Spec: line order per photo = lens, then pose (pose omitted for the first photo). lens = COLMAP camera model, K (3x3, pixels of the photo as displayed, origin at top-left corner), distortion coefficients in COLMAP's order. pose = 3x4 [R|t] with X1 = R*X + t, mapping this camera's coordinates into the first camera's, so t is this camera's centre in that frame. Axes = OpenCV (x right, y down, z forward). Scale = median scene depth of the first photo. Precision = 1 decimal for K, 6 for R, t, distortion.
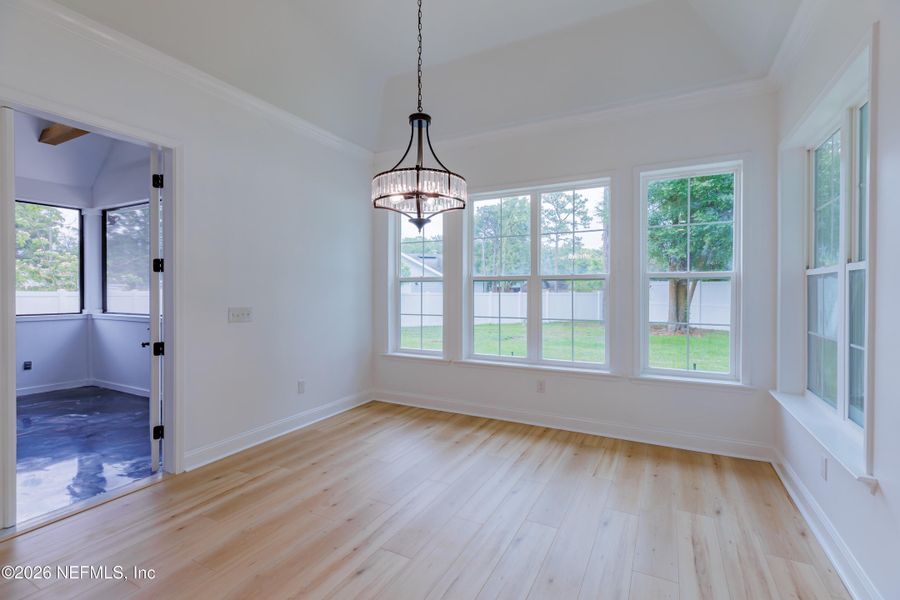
lens RADIAL K [[411.3, 0, 451.6], [0, 411.3, 291.8], [0, 0, 1]] dist [0.009588, -0.001022]
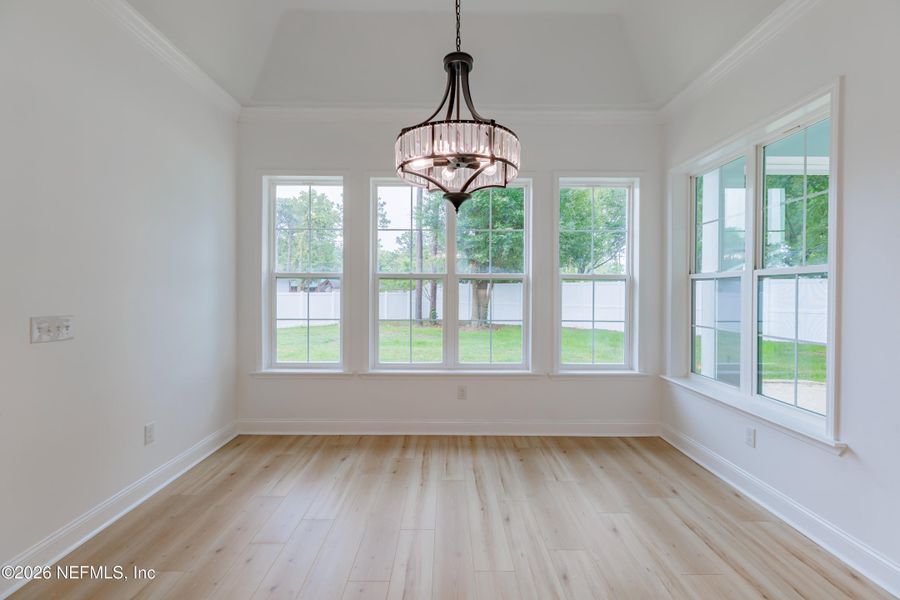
lens RADIAL K [[411.3, 0, 450.9], [0, 411.3, 291.6], [0, 0, 1]] dist [0.009588, -0.001022]
pose [[0.883530, 0.004062, 0.468356, -0.247711], [-0.004006, 0.999991, -0.001115, 0.001649], [-0.468357, -0.000891, 0.883539, 0.188716]]
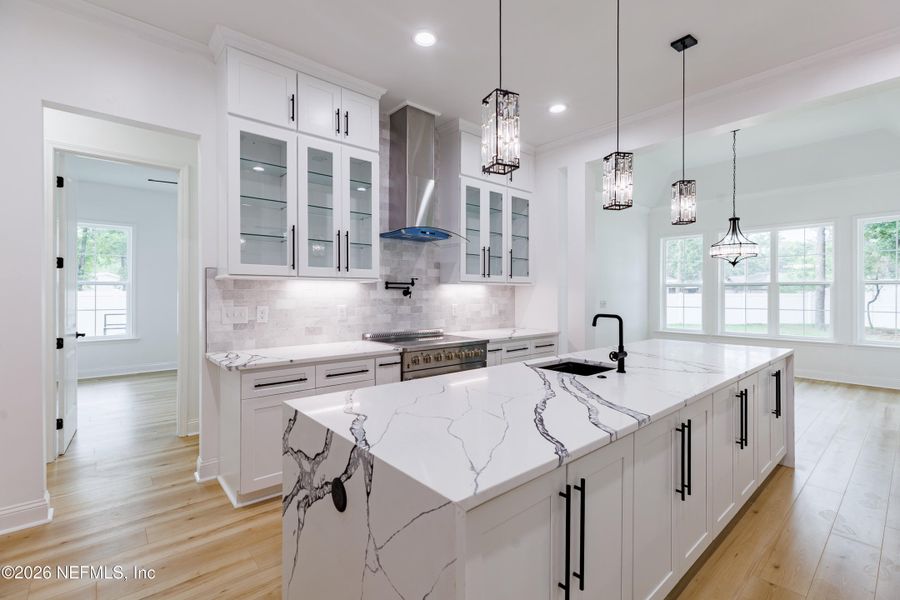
lens RADIAL K [[411.3, 0, 456.3], [0, 411.3, 295.0], [0, 0, 1]] dist [0.009588, -0.001022]
pose [[0.936504, -0.001793, -0.350651, -0.413312], [0.002961, 0.999992, 0.002795, 0.001412], [0.350643, -0.003656, 0.936502, -0.994341]]
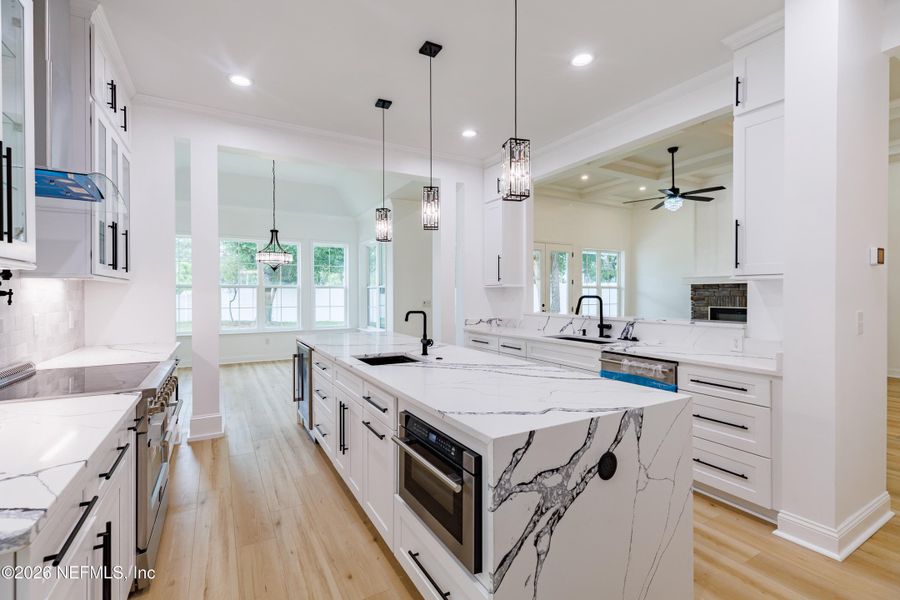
lens RADIAL K [[411.3, 0, 442.8], [0, 411.3, 294.9], [0, 0, 1]] dist [0.009588, -0.001022]
pose [[0.526633, -0.005935, 0.850072, -1.045245], [0.003785, 0.999982, 0.004637, -0.000098], [-0.850084, 0.000775, 0.526646, -0.783937]]
